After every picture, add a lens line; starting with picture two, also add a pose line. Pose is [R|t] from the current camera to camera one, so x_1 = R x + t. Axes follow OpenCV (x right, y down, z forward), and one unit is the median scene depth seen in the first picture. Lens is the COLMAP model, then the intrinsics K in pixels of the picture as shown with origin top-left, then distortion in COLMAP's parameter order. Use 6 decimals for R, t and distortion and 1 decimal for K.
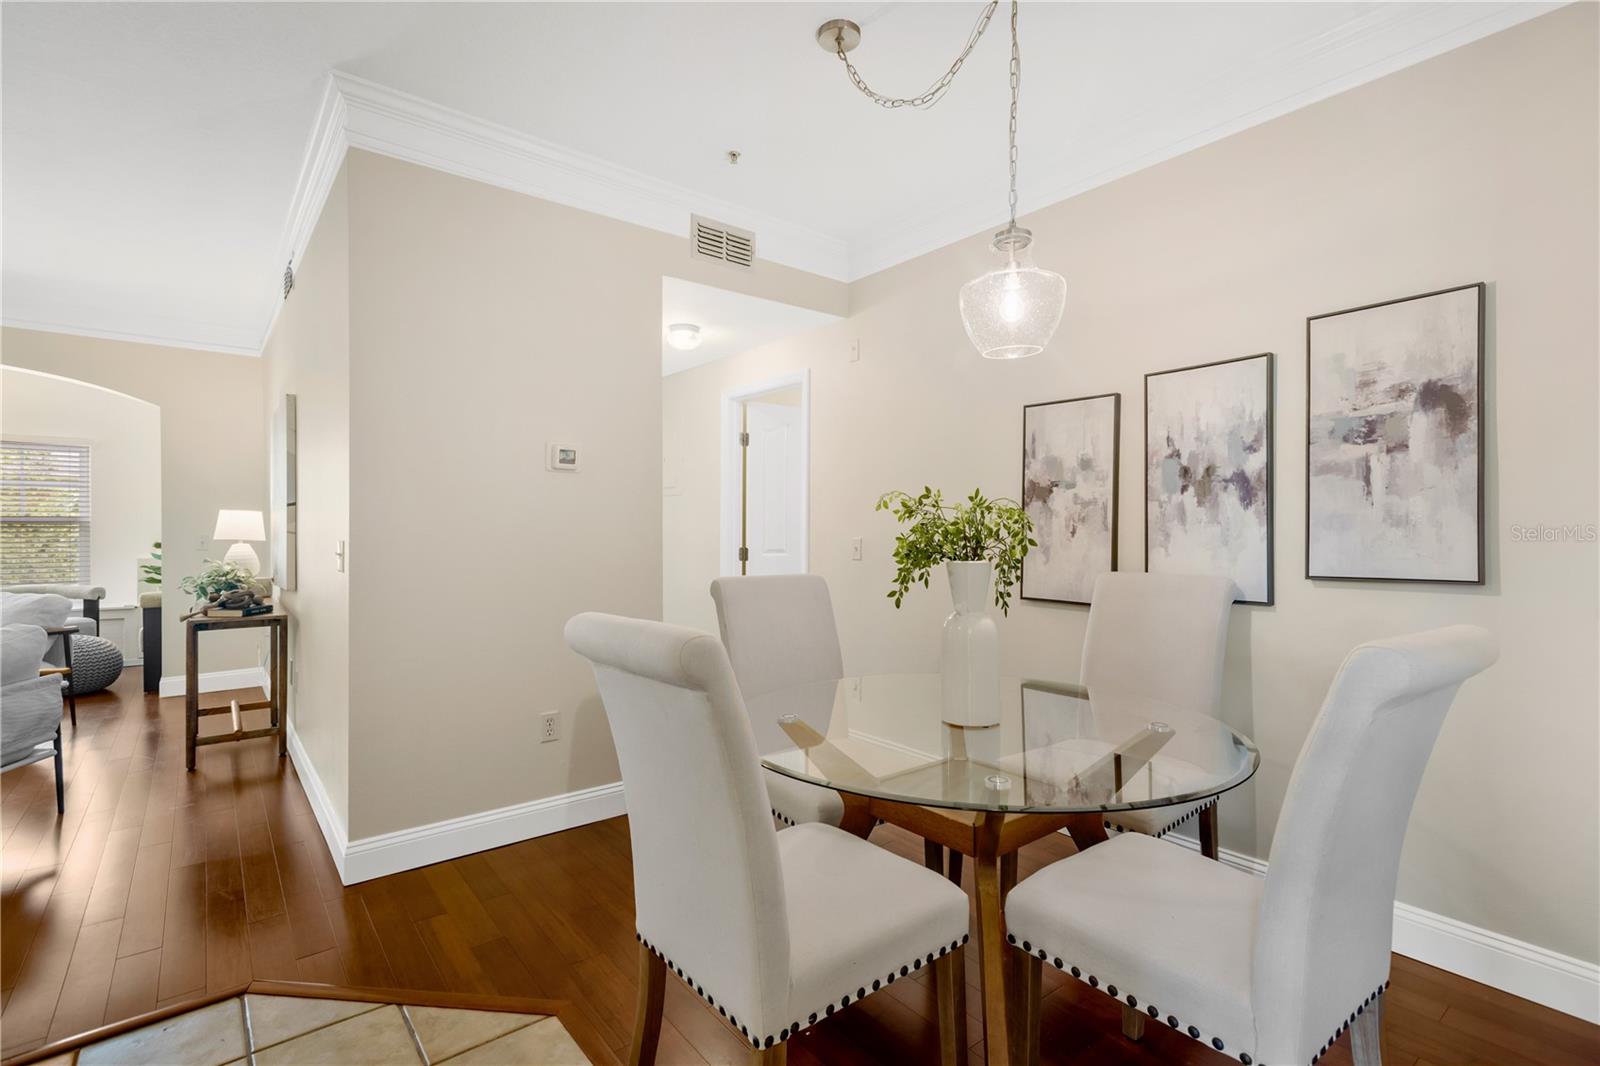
lens RADIAL K [[741.5, 0, 802.9], [0, 741.5, 535.2], [0, 0, 1]] dist [0.013325, -0.004706]
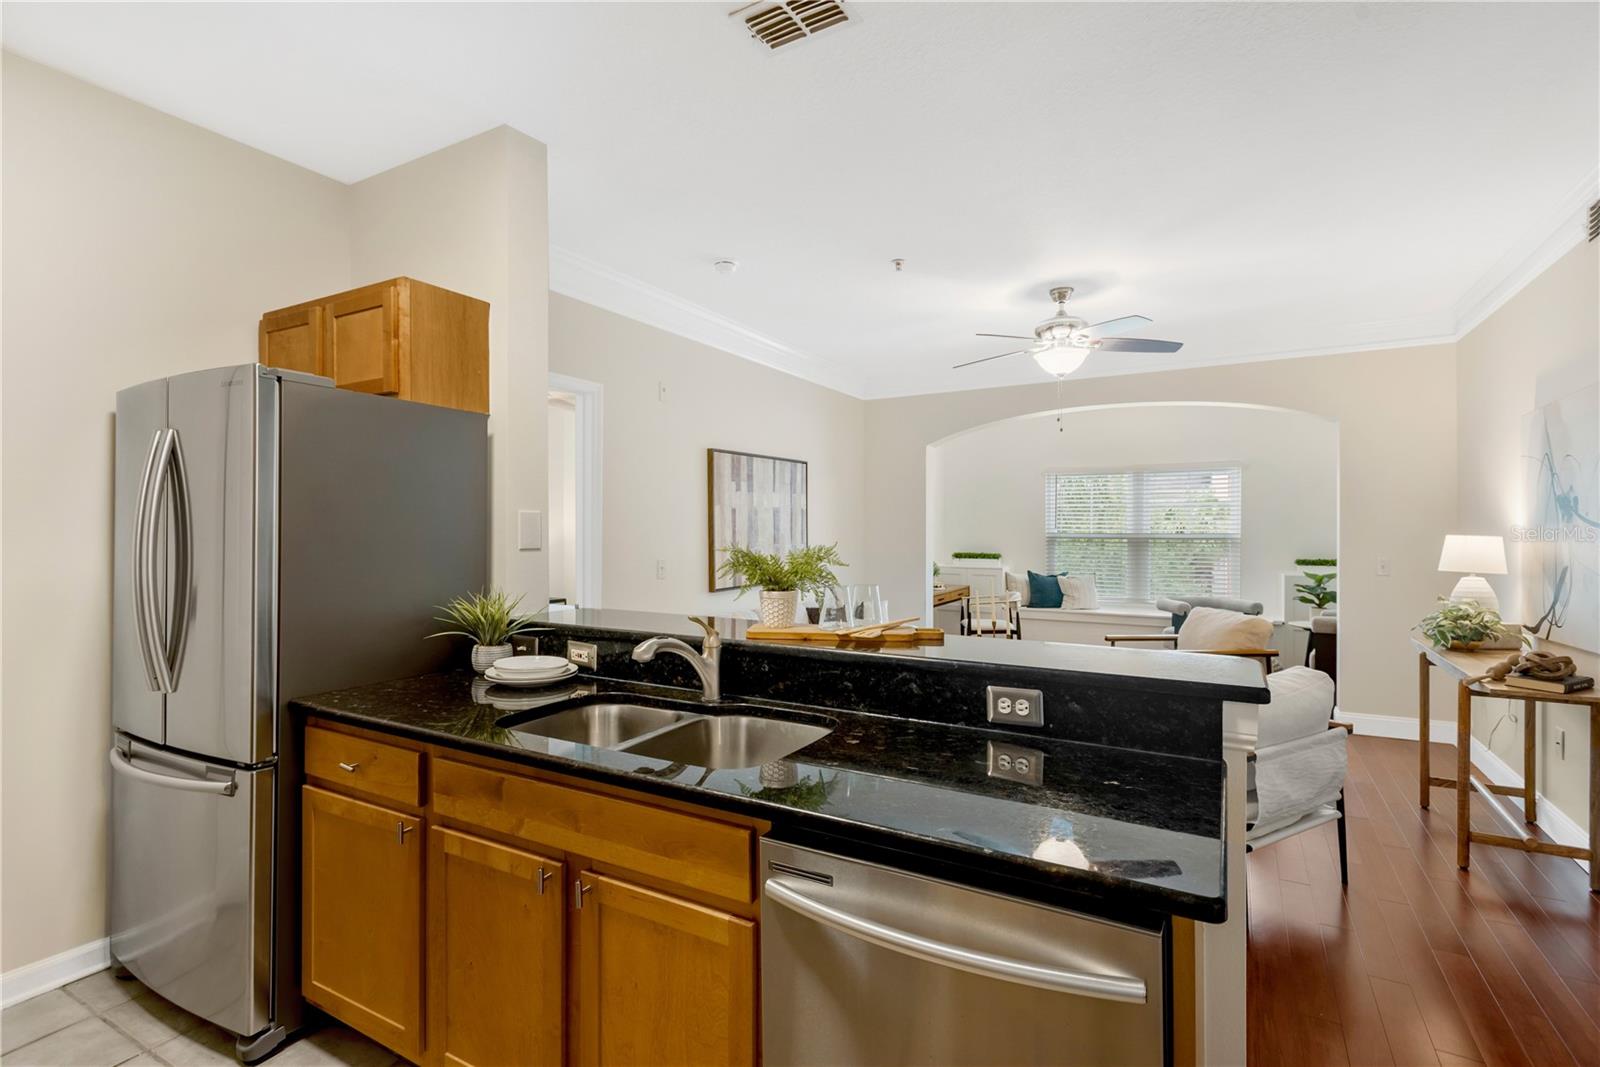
lens RADIAL K [[741.5, 0, 798.8], [0, 741.5, 533.1], [0, 0, 1]] dist [0.013325, -0.004706]
pose [[0.356856, 0.004080, -0.934151, -0.267040], [-0.008379, 0.999964, 0.001166, -0.030343], [0.934122, 0.007411, 0.356877, 0.045577]]
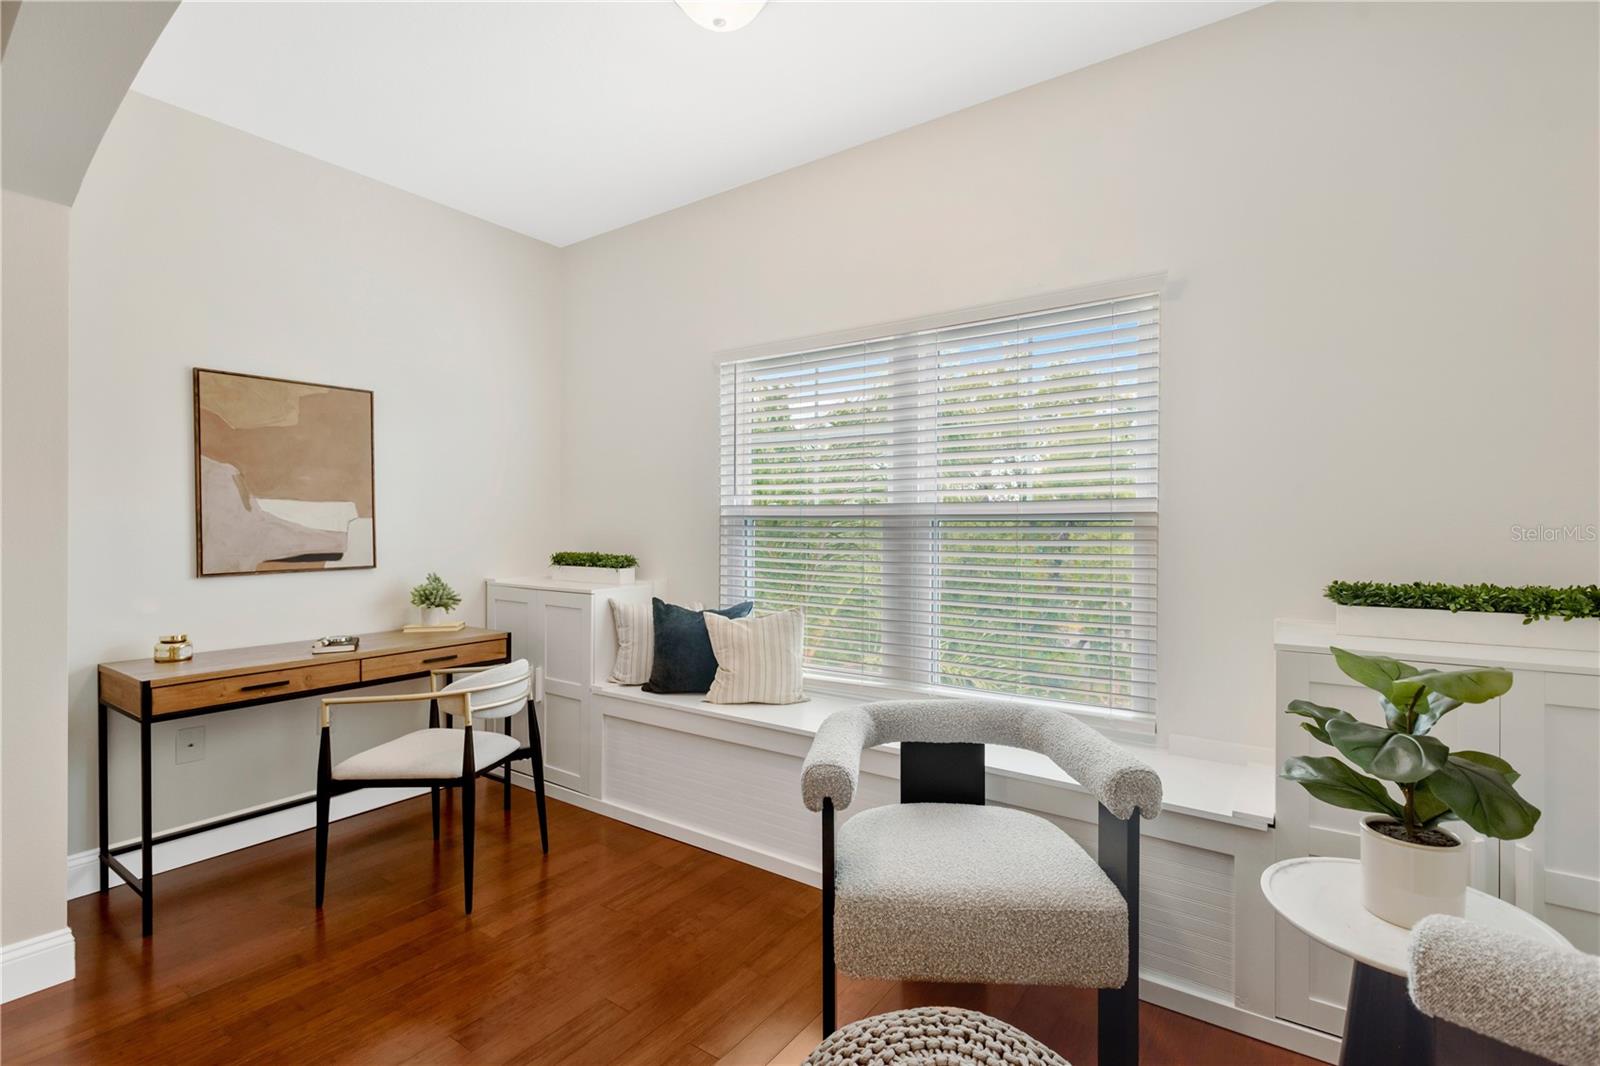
lens RADIAL K [[741.5, 0, 796.6], [0, 741.5, 546.7], [0, 0, 1]] dist [0.013325, -0.004706]
pose [[0.266494, 0.023478, -0.963551, -0.963614], [-0.011997, 0.999707, 0.021041, -0.010585], [0.963762, 0.005953, 0.266697, 1.080074]]
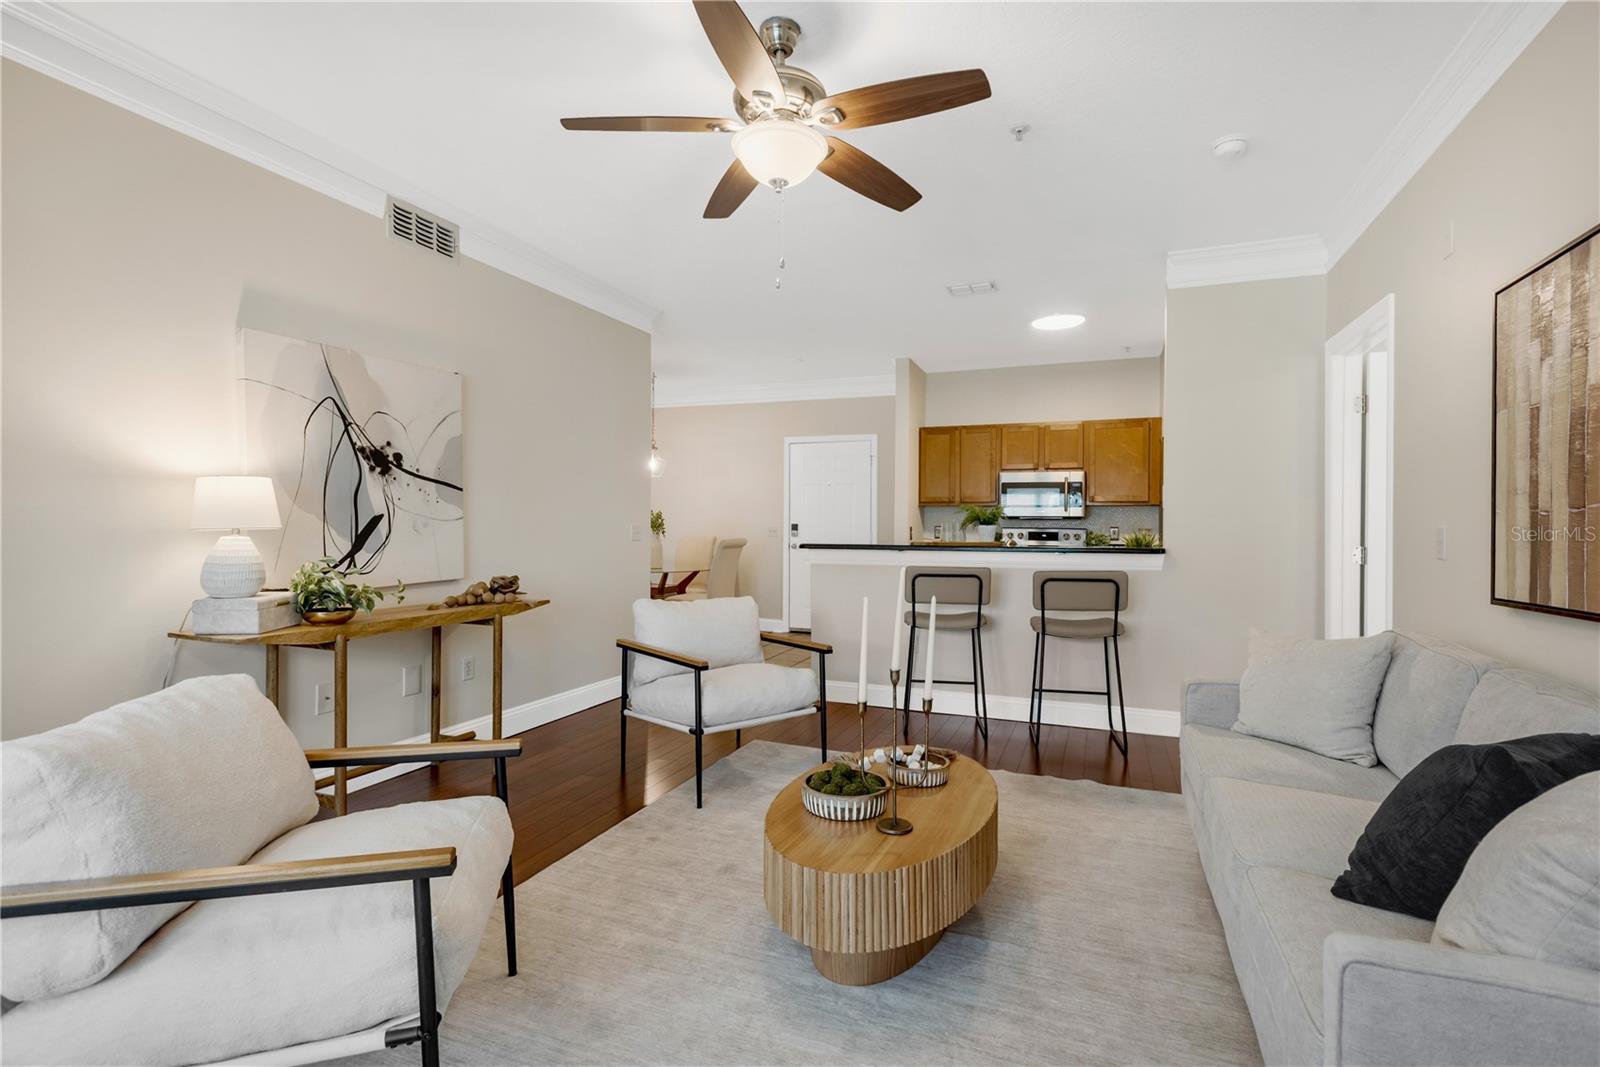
lens RADIAL K [[741.5, 0, 801.0], [0, 741.5, 527.7], [0, 0, 1]] dist [0.013325, -0.004706]
pose [[-0.494893, -0.006828, 0.868927, -1.444794], [-0.000294, 0.999970, 0.007690, 0.000925], [-0.868954, 0.003551, -0.494880, 0.904185]]
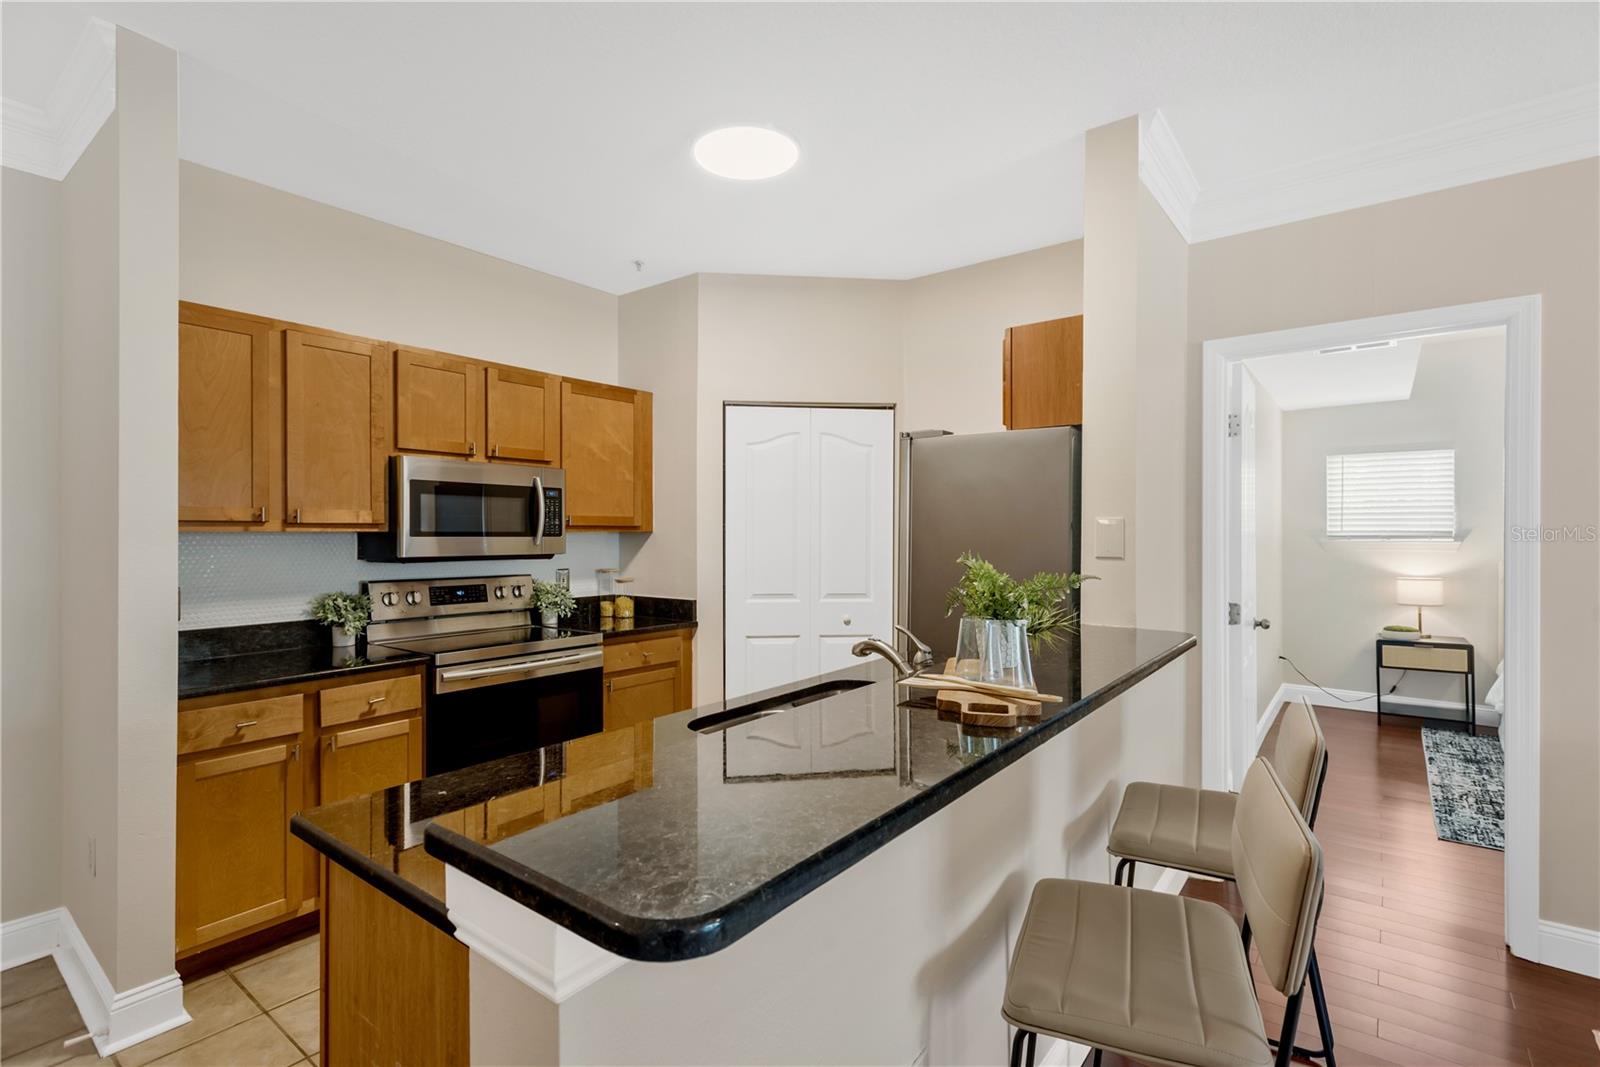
lens RADIAL K [[741.5, 0, 798.7], [0, 741.5, 533.1], [0, 0, 1]] dist [0.013325, -0.004706]
pose [[-0.974565, 0.001328, -0.224102, -0.511488], [-0.000407, 0.999970, 0.007697, -0.037688], [0.224105, 0.007593, -0.974535, 0.508123]]
